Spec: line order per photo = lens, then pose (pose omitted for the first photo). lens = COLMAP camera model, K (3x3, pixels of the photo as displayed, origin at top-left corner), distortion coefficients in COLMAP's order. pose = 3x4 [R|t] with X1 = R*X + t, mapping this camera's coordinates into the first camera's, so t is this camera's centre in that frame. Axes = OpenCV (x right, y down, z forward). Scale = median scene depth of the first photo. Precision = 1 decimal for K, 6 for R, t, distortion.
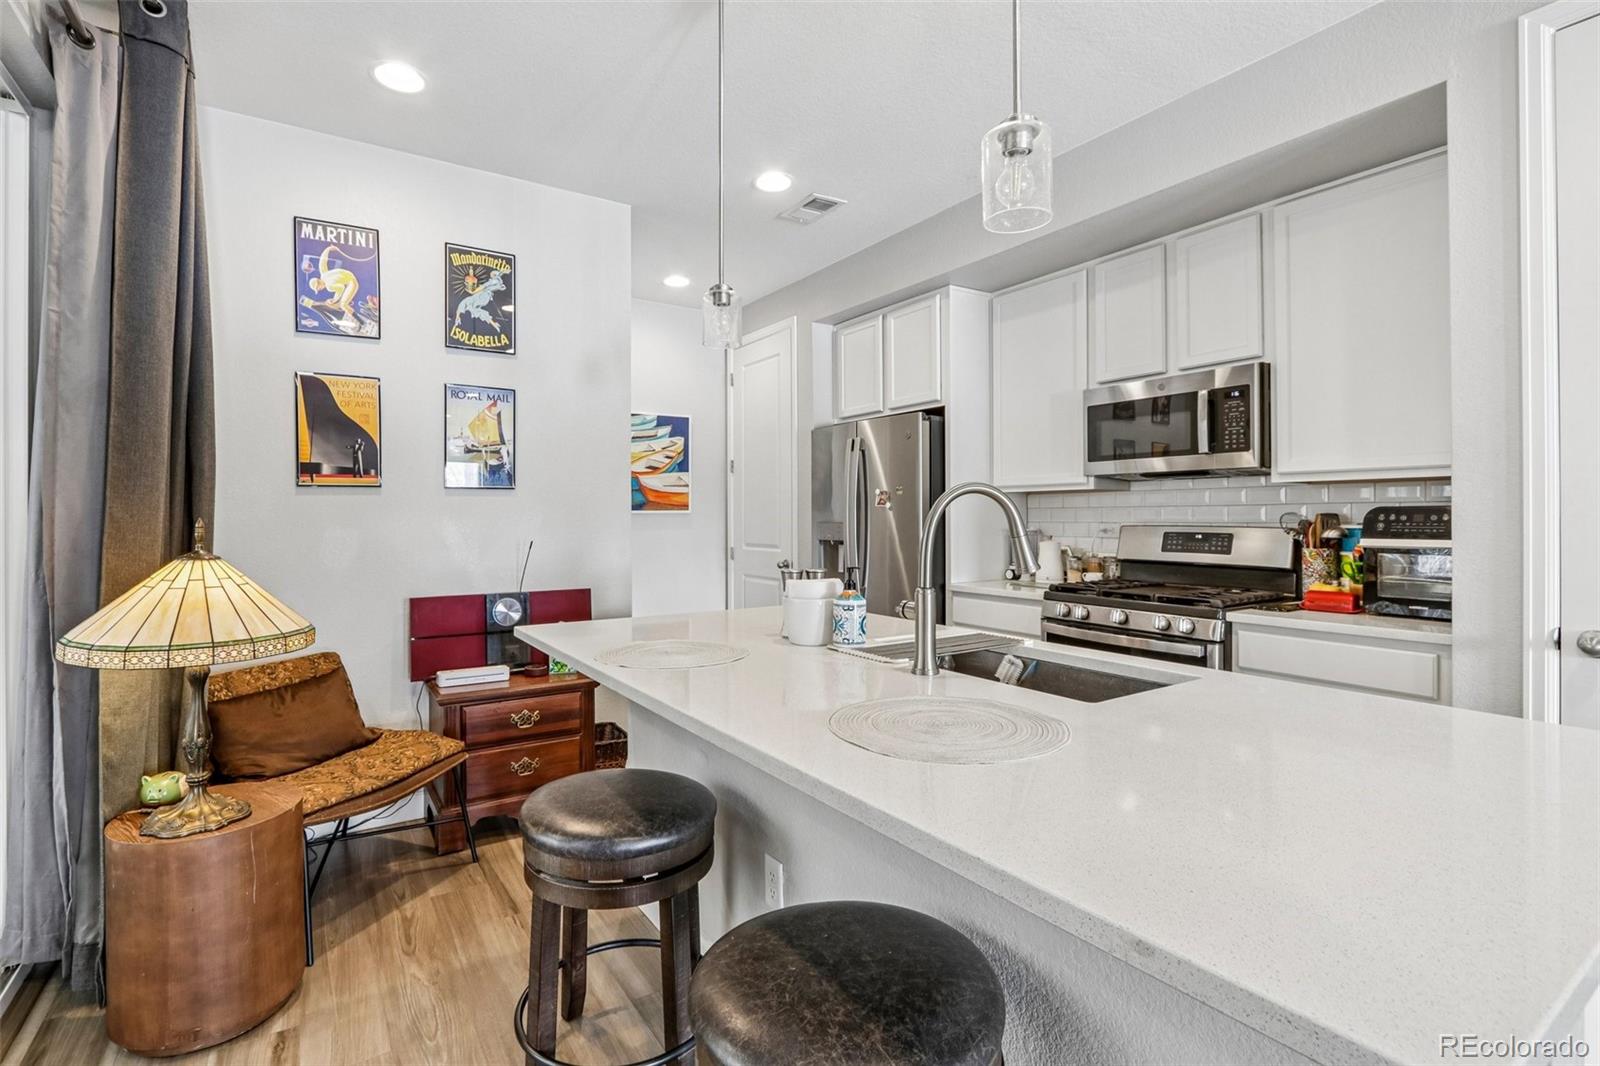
lens RADIAL K [[736.6, 0, 781.4], [0, 736.6, 518.3], [0, 0, 1]] dist [-0.017954, 0.002830]
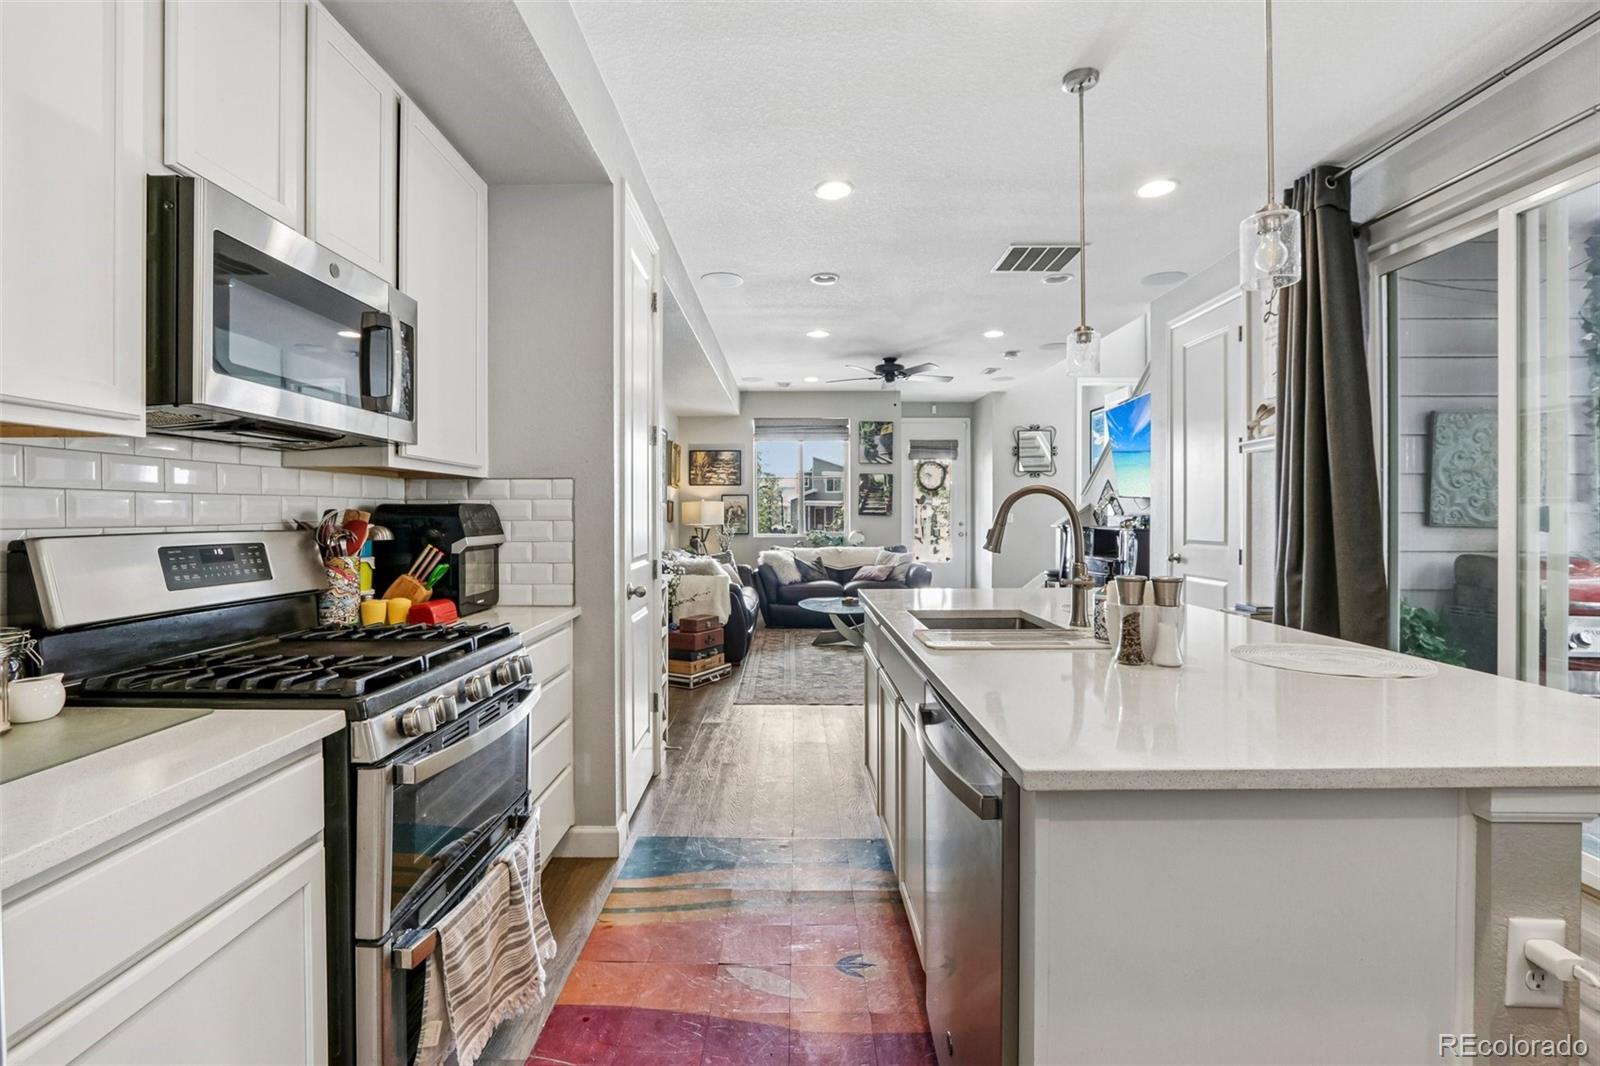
lens RADIAL K [[736.6, 0, 784.0], [0, 736.6, 517.6], [0, 0, 1]] dist [-0.017954, 0.002830]
pose [[-0.833502, 0.002800, 0.552510, -0.051472], [0.006693, 0.999965, 0.005030, 0.000713], [-0.552477, 0.007891, -0.833491, 1.331974]]
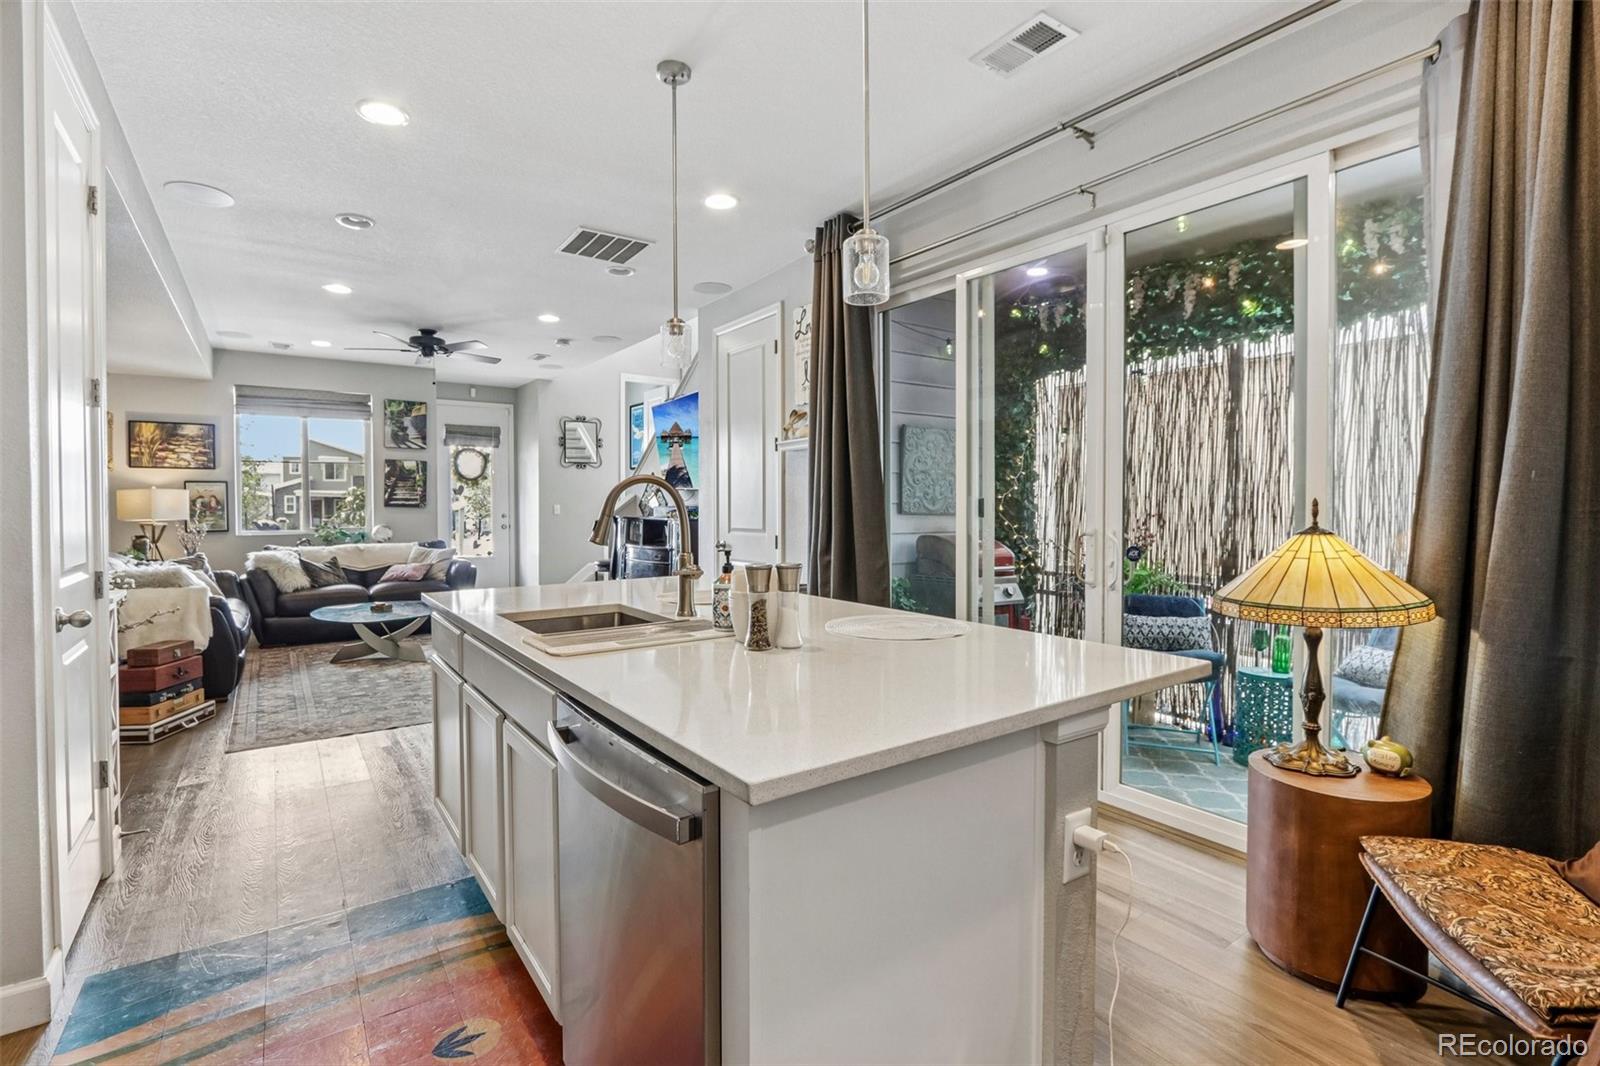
lens RADIAL K [[736.6, 0, 782.1], [0, 736.6, 516.9], [0, 0, 1]] dist [-0.017954, 0.002830]
pose [[-0.999442, 0.007980, -0.032427, 0.036238], [0.007334, 0.999773, 0.020001, 0.001342], [0.032579, 0.019752, -0.999274, 1.298001]]
